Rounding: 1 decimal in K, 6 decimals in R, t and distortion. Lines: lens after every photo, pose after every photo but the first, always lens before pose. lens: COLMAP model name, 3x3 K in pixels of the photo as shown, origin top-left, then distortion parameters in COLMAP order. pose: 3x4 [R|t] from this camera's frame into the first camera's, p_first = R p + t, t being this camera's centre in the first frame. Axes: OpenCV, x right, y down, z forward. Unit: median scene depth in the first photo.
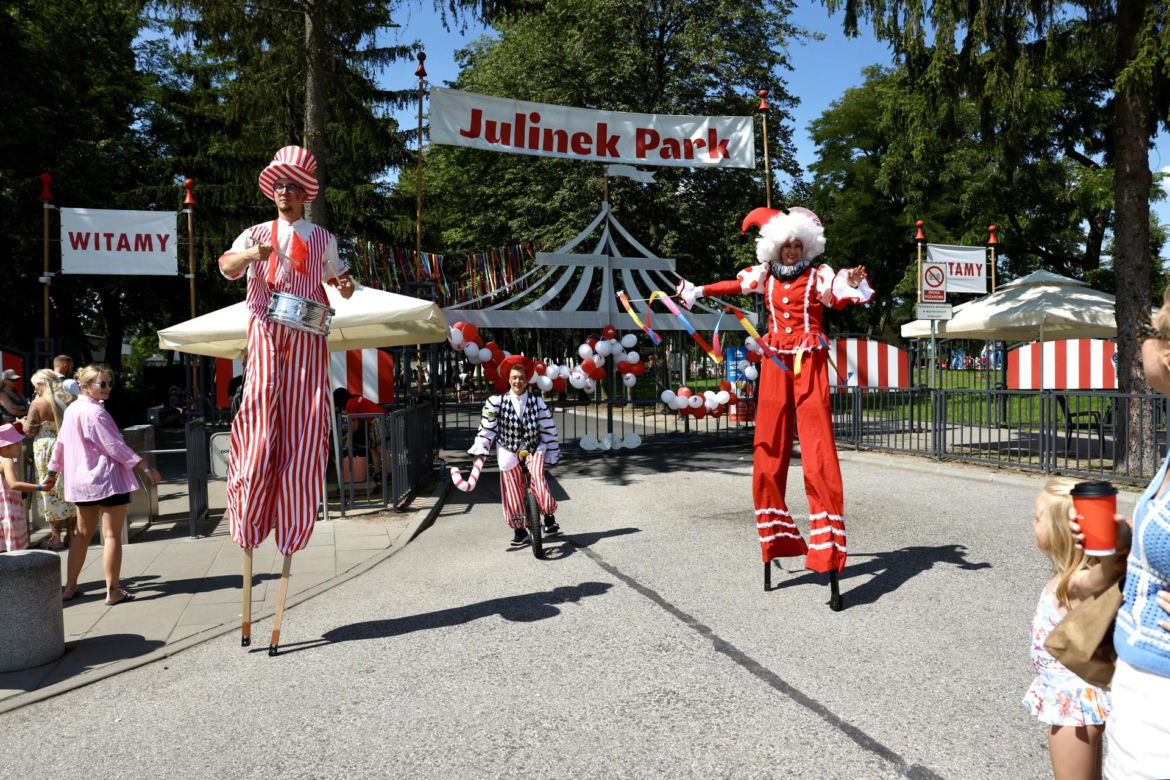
lens RADIAL K [[836.9, 0, 589.4], [0, 836.9, 370.6], [0, 0, 1]] dist [-0.070061, -0.005493]
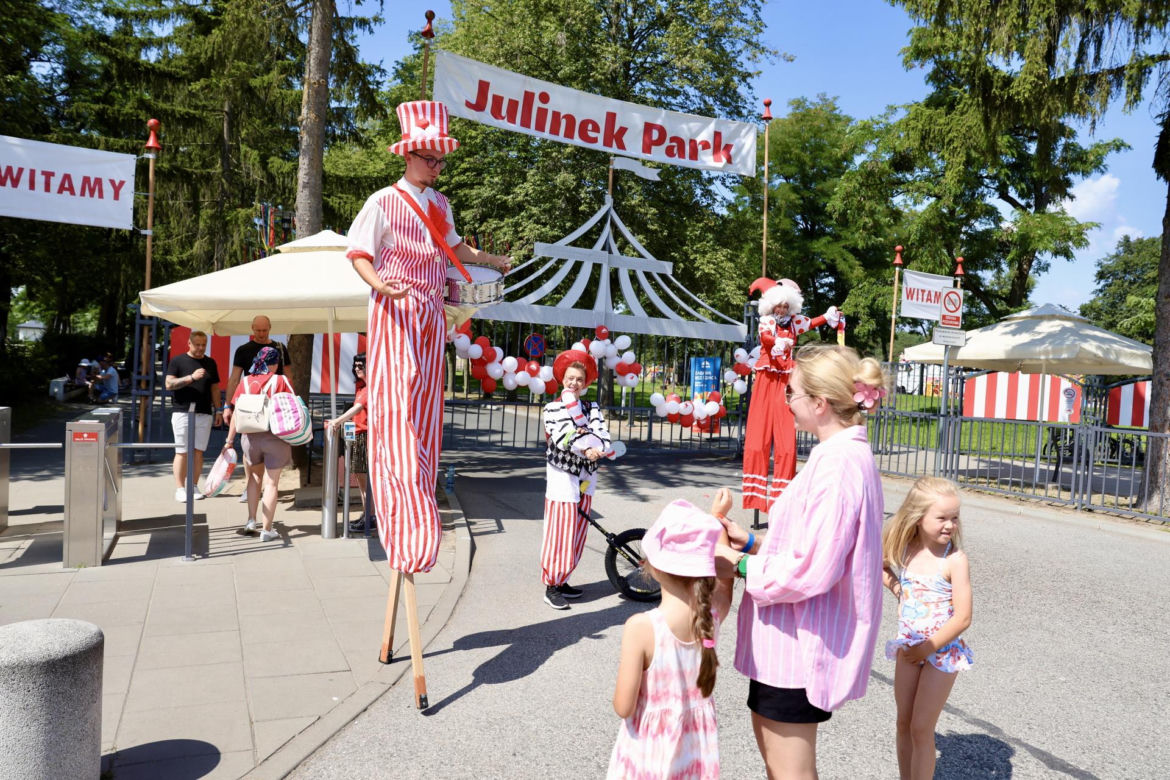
lens RADIAL K [[796.6, 0, 592.2], [0, 796.6, 375.1], [0, 0, 1]] dist [-0.068897, 0.030881]
pose [[0.987616, 0.066525, 0.142086, -0.112931], [-0.067275, 0.997734, 0.000481, 0.001642], [-0.141732, -0.010033, 0.989854, 0.108729]]
